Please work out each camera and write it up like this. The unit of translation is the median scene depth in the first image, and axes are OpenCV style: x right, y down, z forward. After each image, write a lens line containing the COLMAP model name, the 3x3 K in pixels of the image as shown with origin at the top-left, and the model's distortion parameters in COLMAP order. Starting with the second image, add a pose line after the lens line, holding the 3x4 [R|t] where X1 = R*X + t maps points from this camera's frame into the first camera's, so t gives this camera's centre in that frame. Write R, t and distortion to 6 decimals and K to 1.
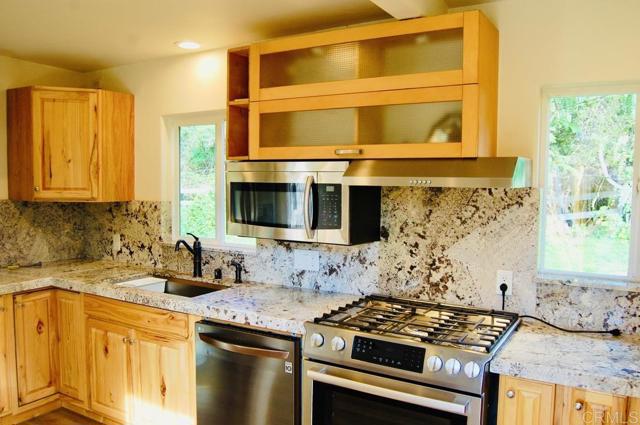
lens RADIAL K [[545.3, 0, 320.0], [0, 545.3, 212.5], [0, 0, 1]] dist [-0.090377, 0.016659]
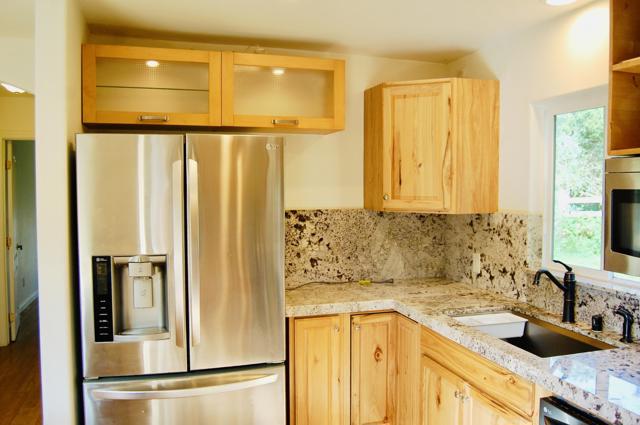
lens RADIAL K [[545.3, 0, 320.0], [0, 545.3, 212.5], [0, 0, 1]] dist [-0.090377, 0.016659]
pose [[0.728446, 0.020343, -0.684802, 0.012554], [-0.030147, 0.999543, -0.002376, -0.013506], [0.684440, 0.022375, 0.728726, 0.254926]]
